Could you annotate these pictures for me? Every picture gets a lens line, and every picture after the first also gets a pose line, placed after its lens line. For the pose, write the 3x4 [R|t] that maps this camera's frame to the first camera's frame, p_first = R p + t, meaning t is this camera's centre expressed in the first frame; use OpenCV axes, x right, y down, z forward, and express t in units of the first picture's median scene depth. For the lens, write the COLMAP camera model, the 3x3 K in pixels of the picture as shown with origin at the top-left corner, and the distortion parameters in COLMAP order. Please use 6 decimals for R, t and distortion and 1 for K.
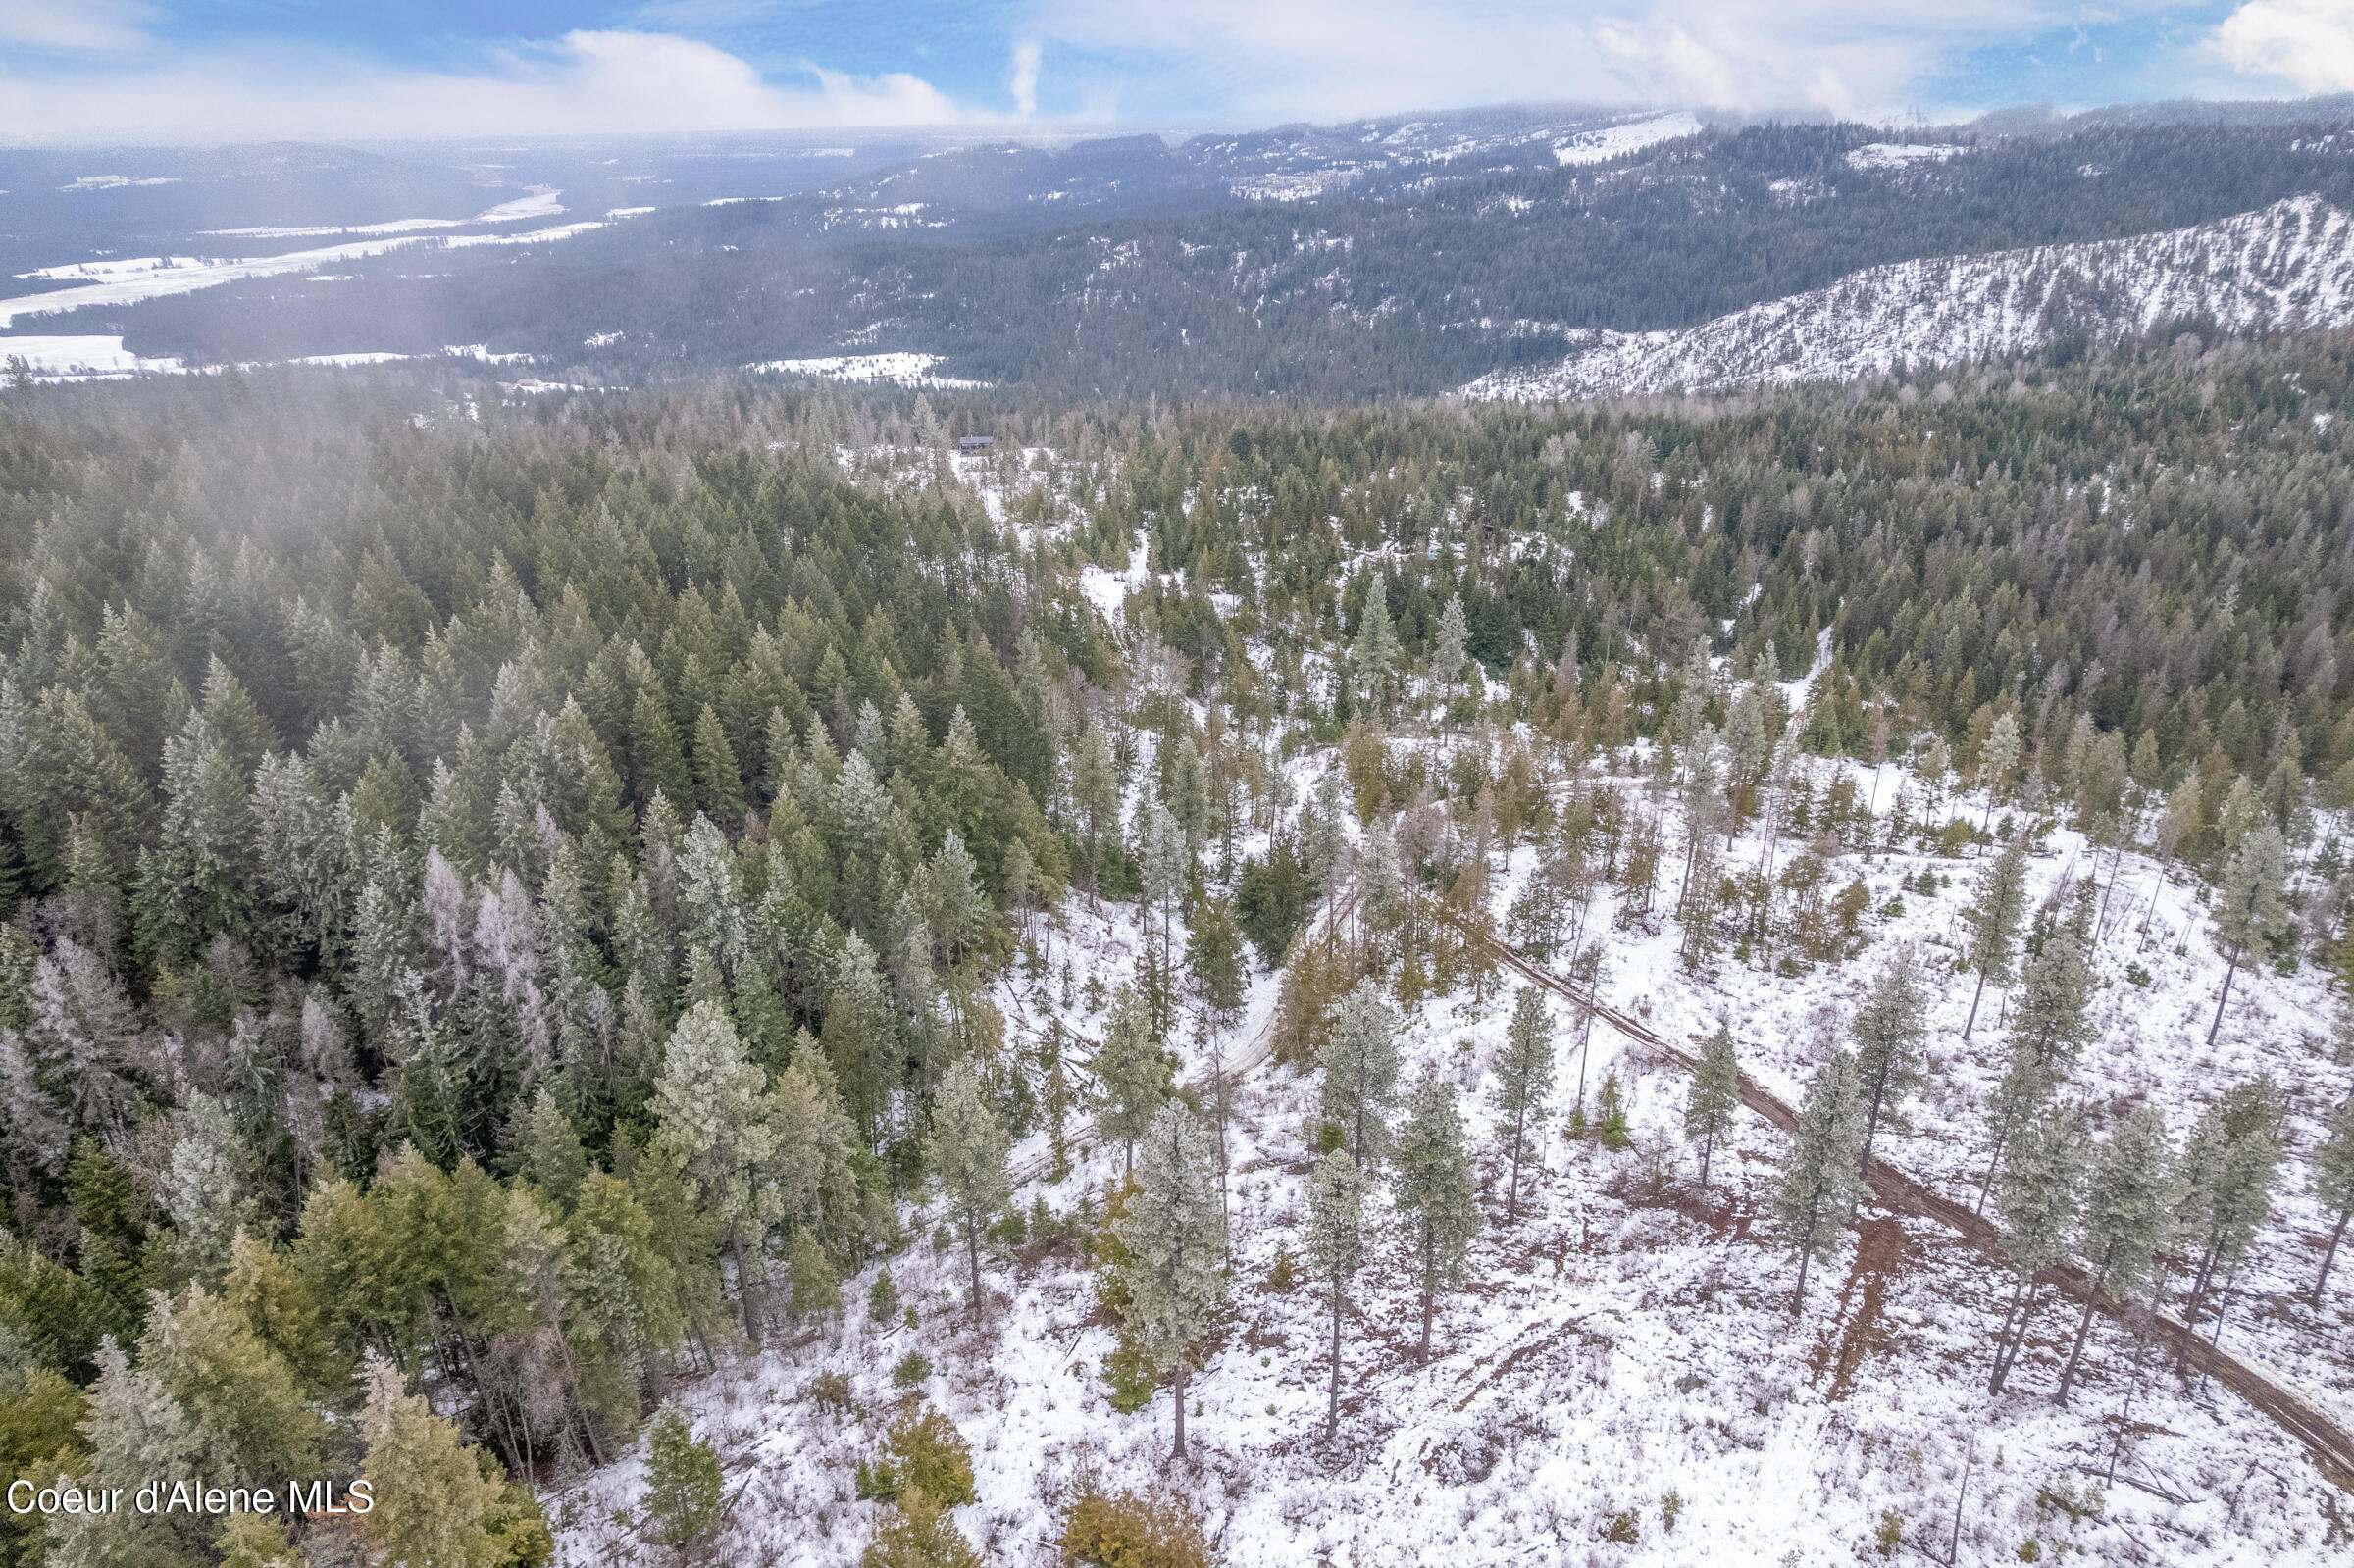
lens RADIAL K [[1517.6, 0, 1182.1], [0, 1517.6, 776.9], [0, 0, 1]] dist [-0.083570, 0.077596]
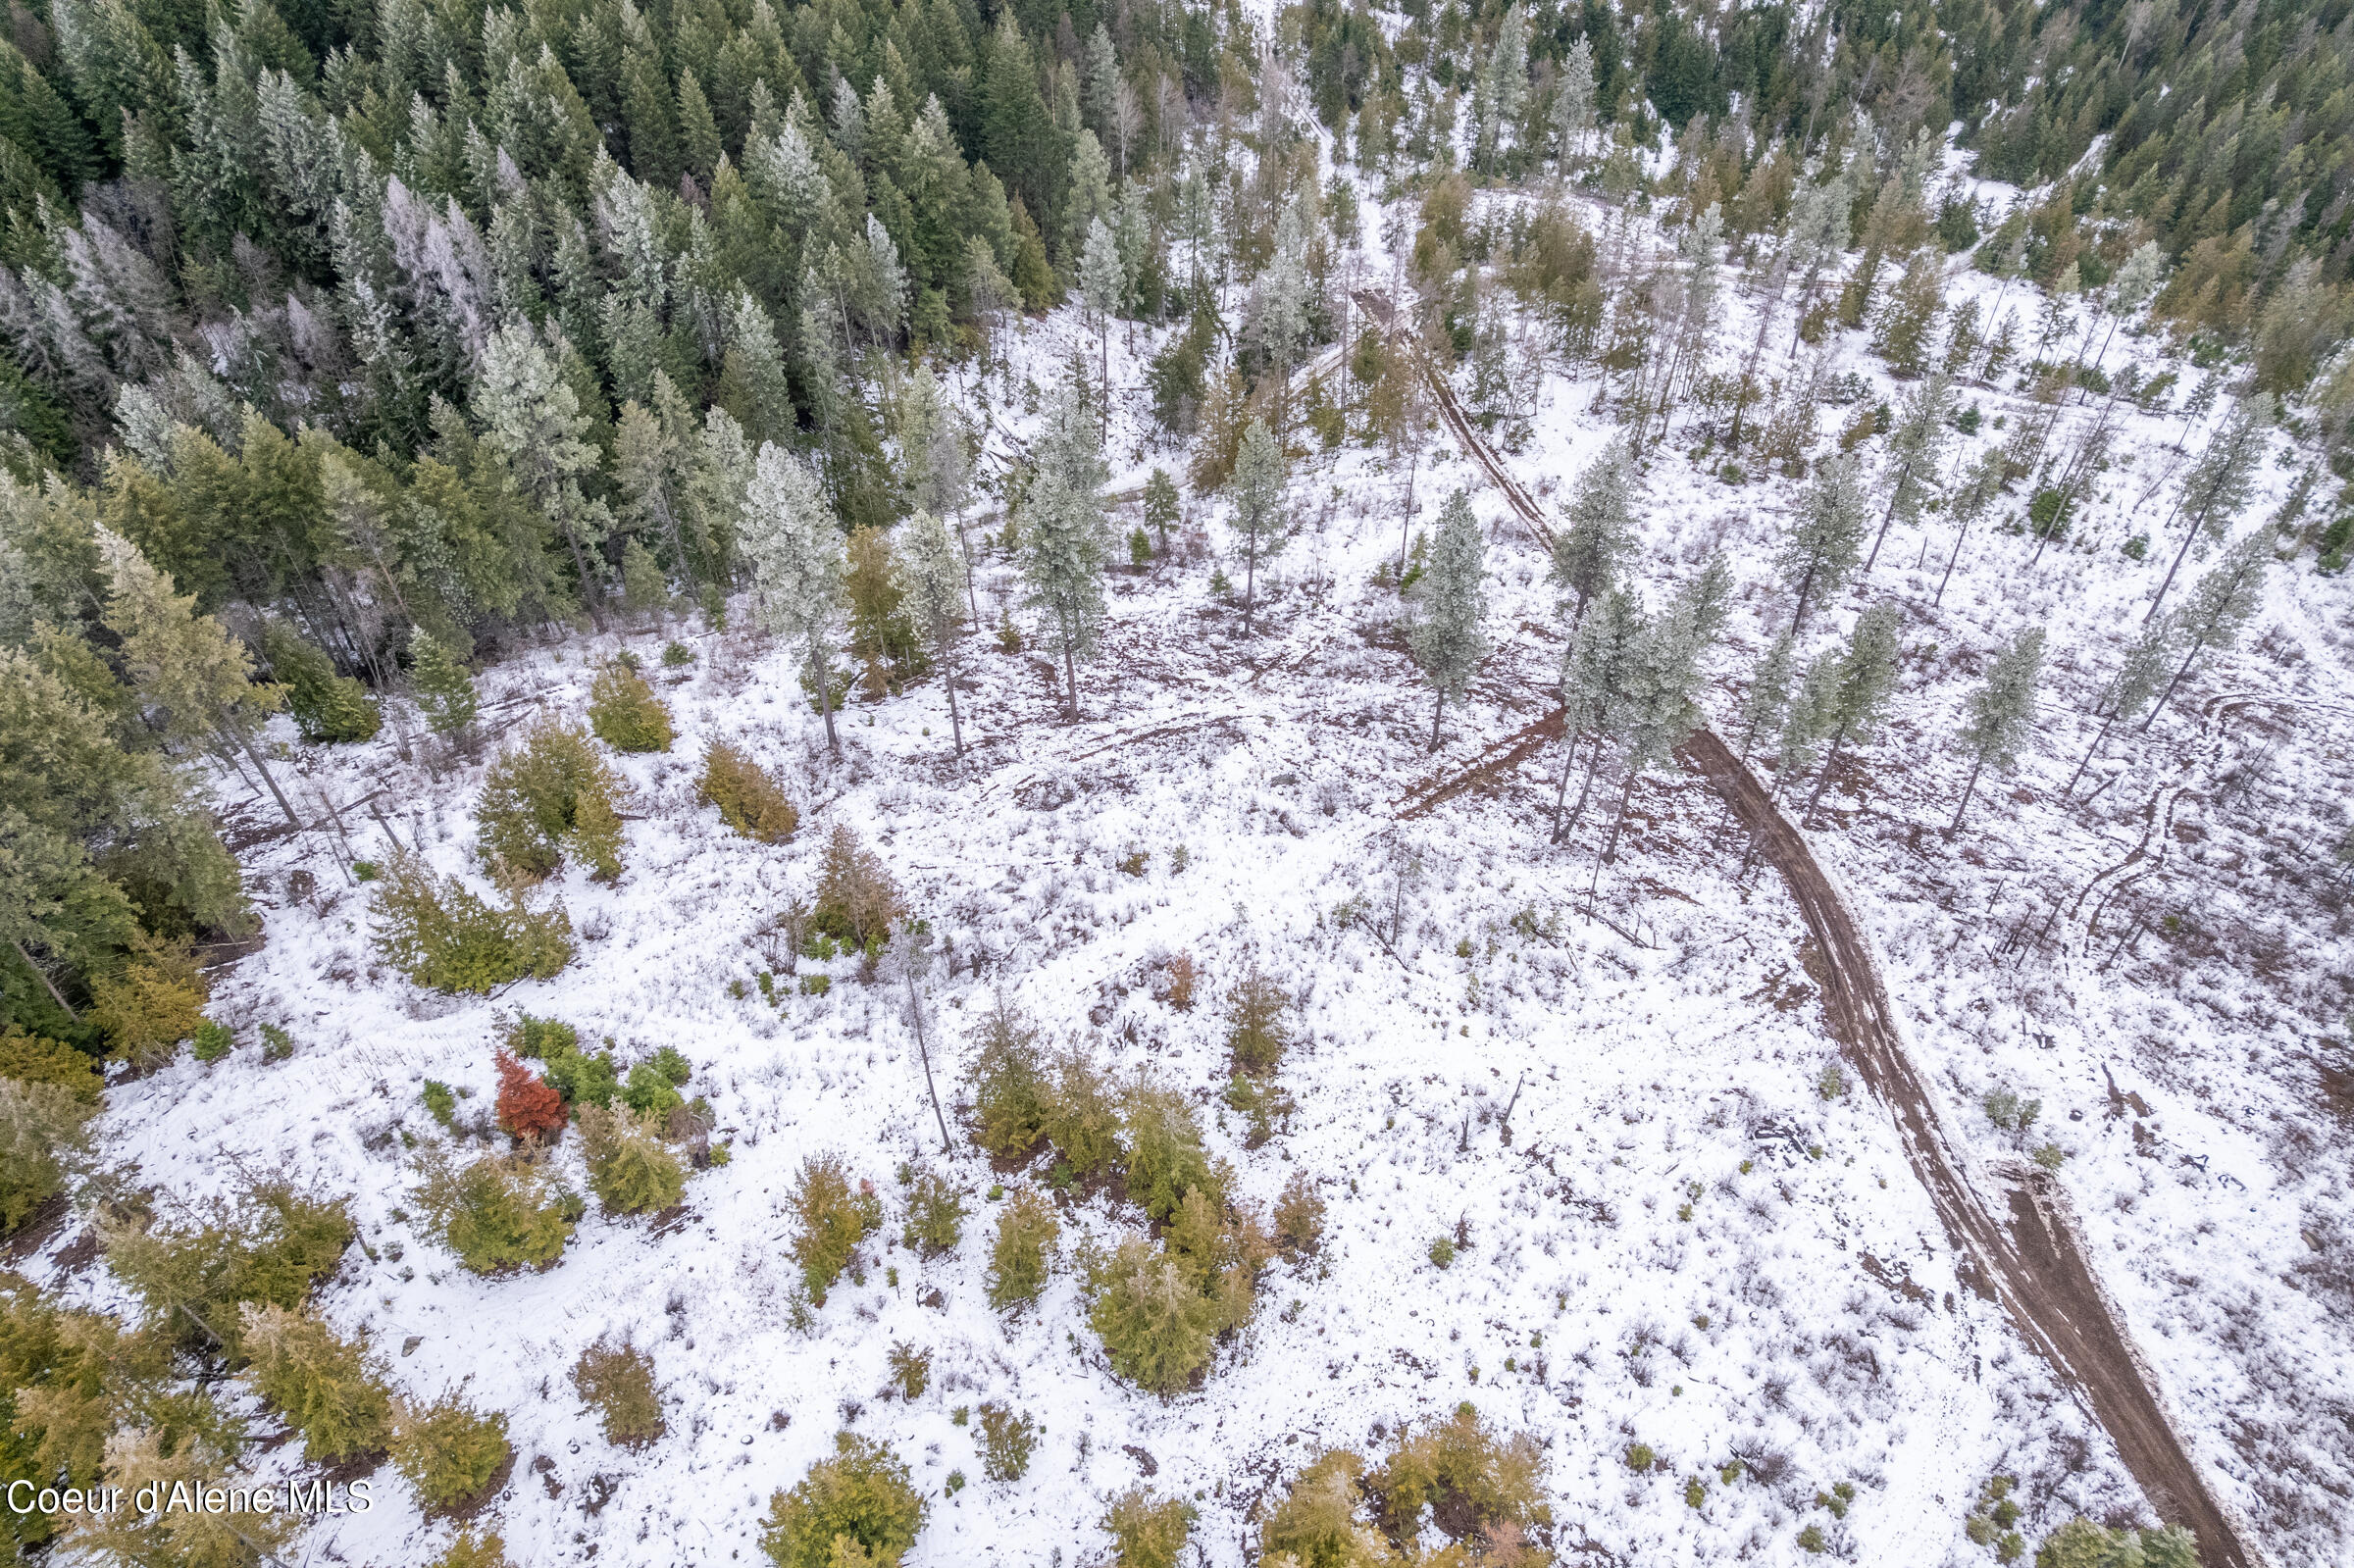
lens RADIAL K [[1512.6, 0, 1181.1], [0, 1512.6, 785.9], [0, 0, 1]] dist [-0.073004, 0.065944]
pose [[0.968328, 0.182894, -0.169973, 0.036106], [-0.111050, 0.925195, 0.362881, 0.000113], [0.223627, -0.332512, 0.916202, -0.005754]]
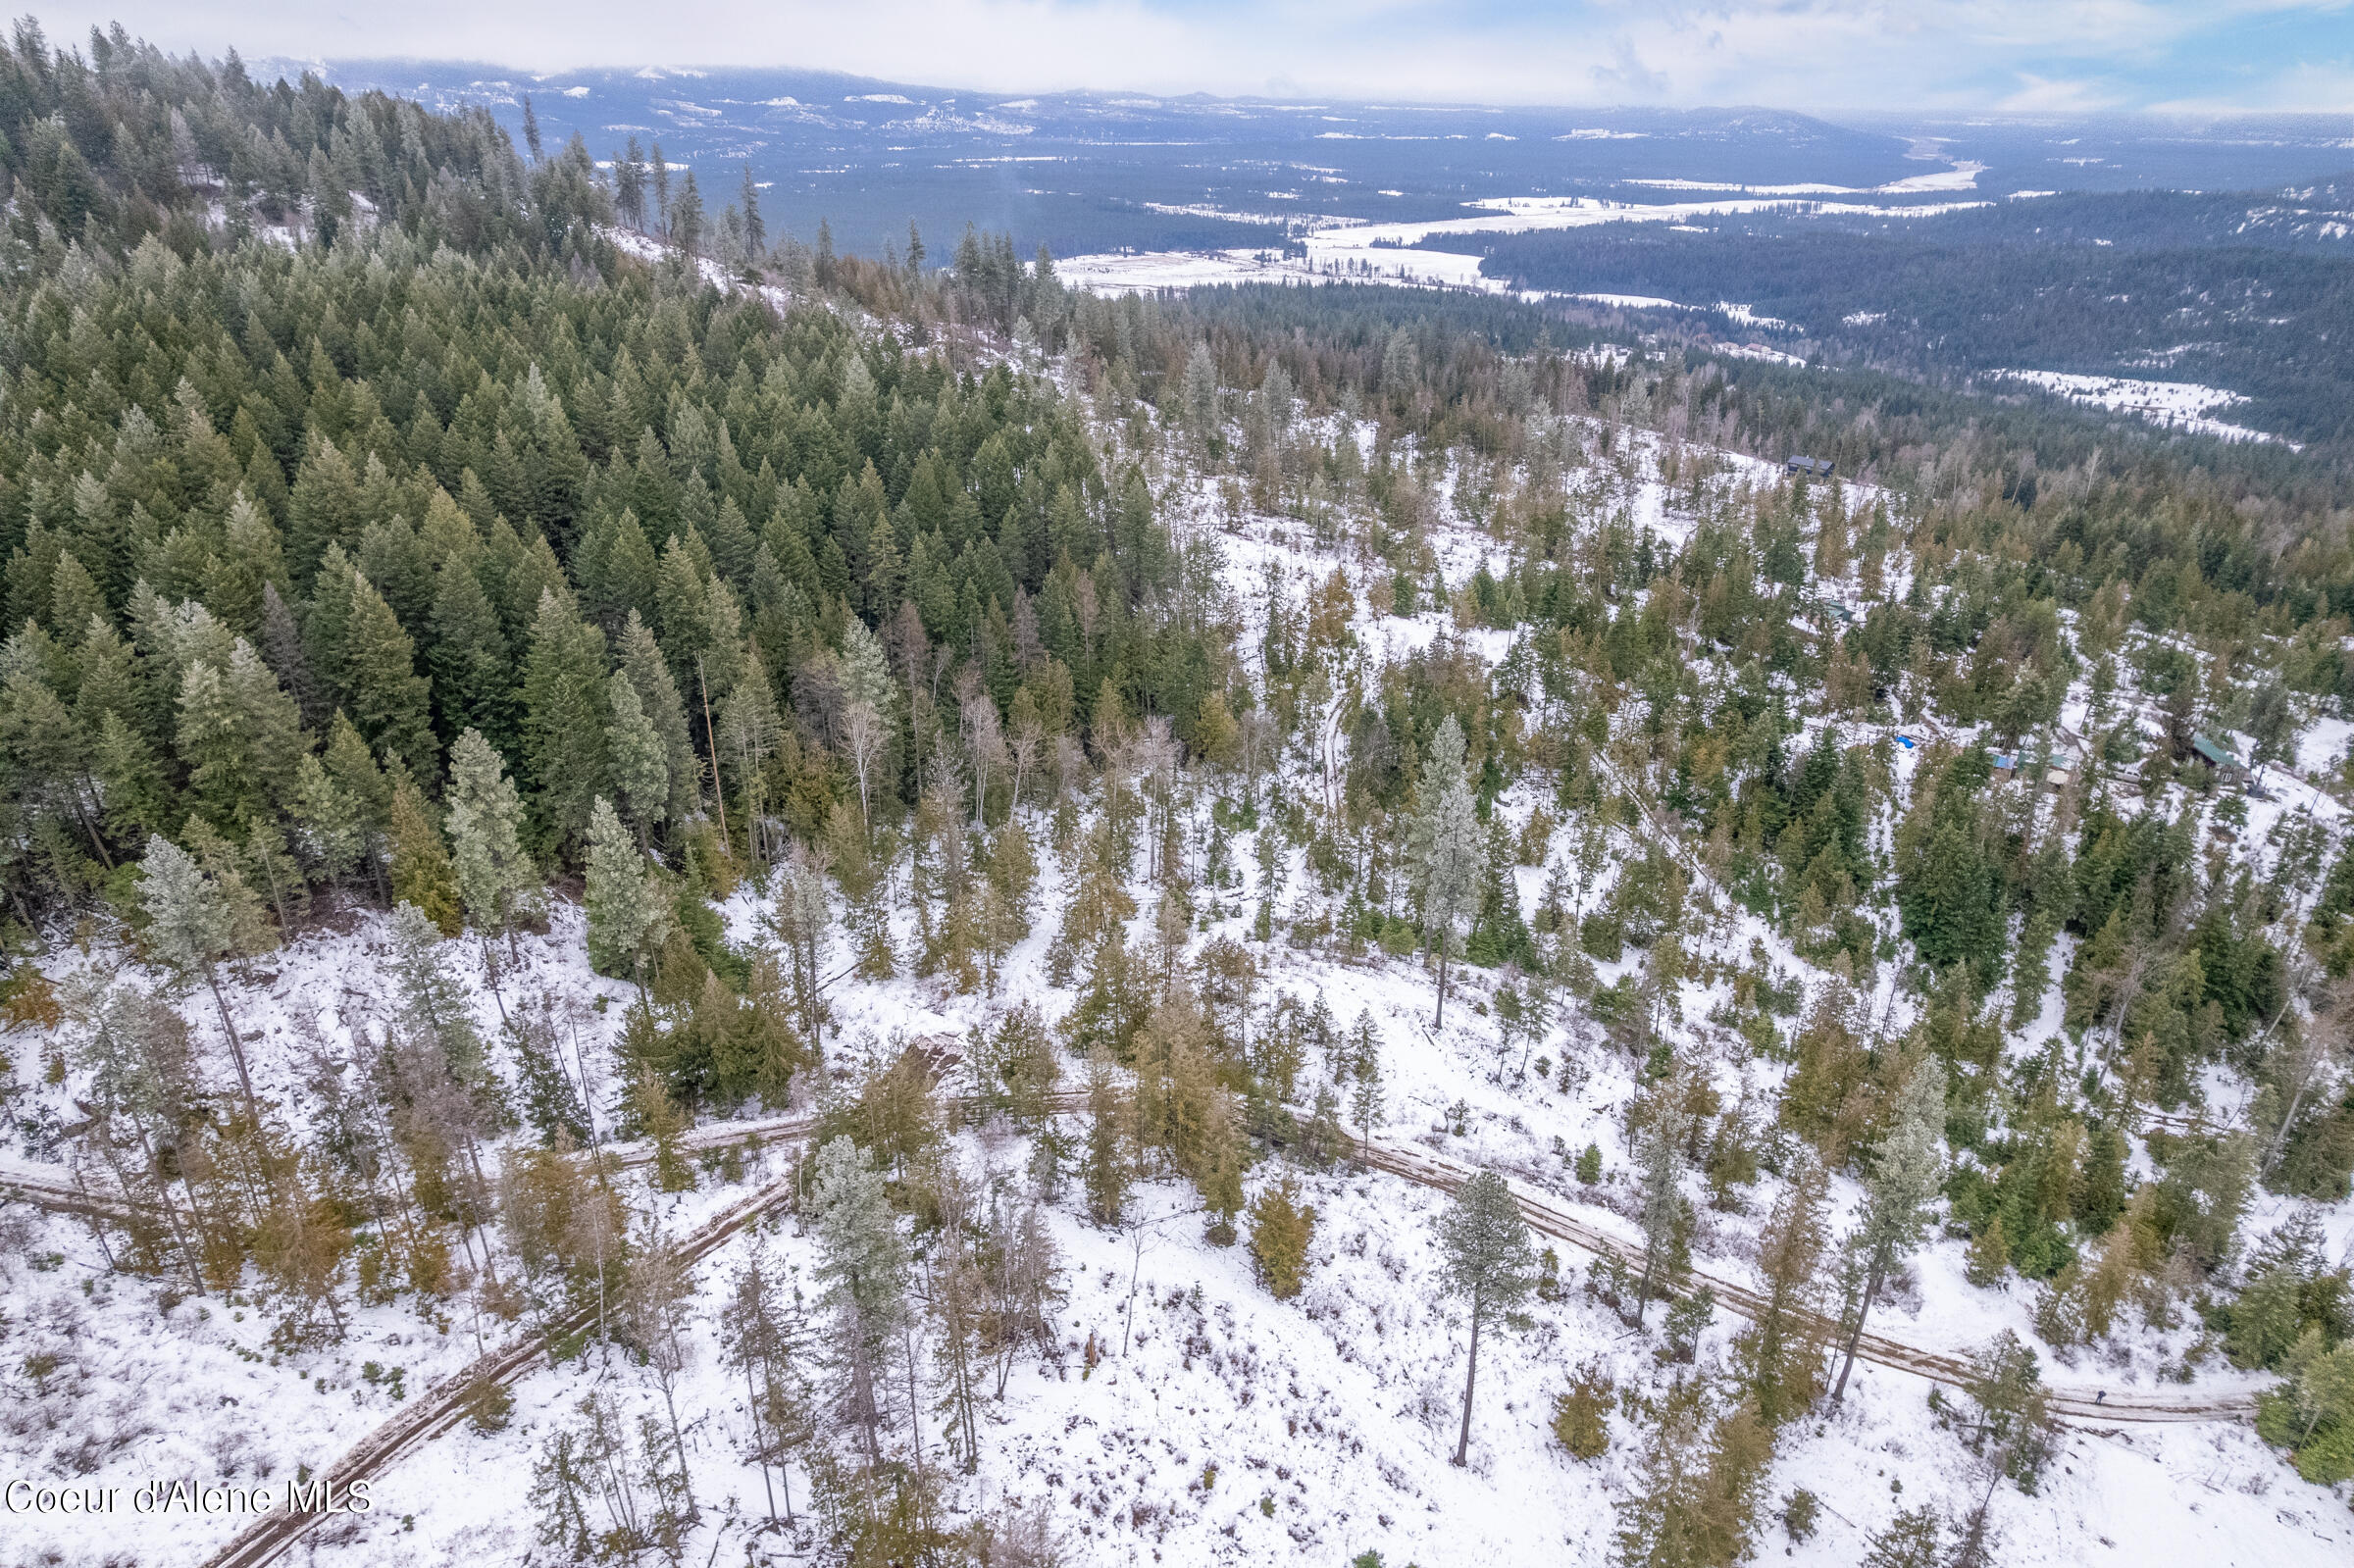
lens RADIAL K [[1517.6, 0, 1182.1], [0, 1517.6, 776.9], [0, 0, 1]] dist [-0.083570, 0.077596]
pose [[0.652244, 0.335714, -0.679614, 0.099376], [-0.325583, 0.933736, 0.148773, -0.034579], [0.684525, 0.124235, 0.718326, 0.103440]]
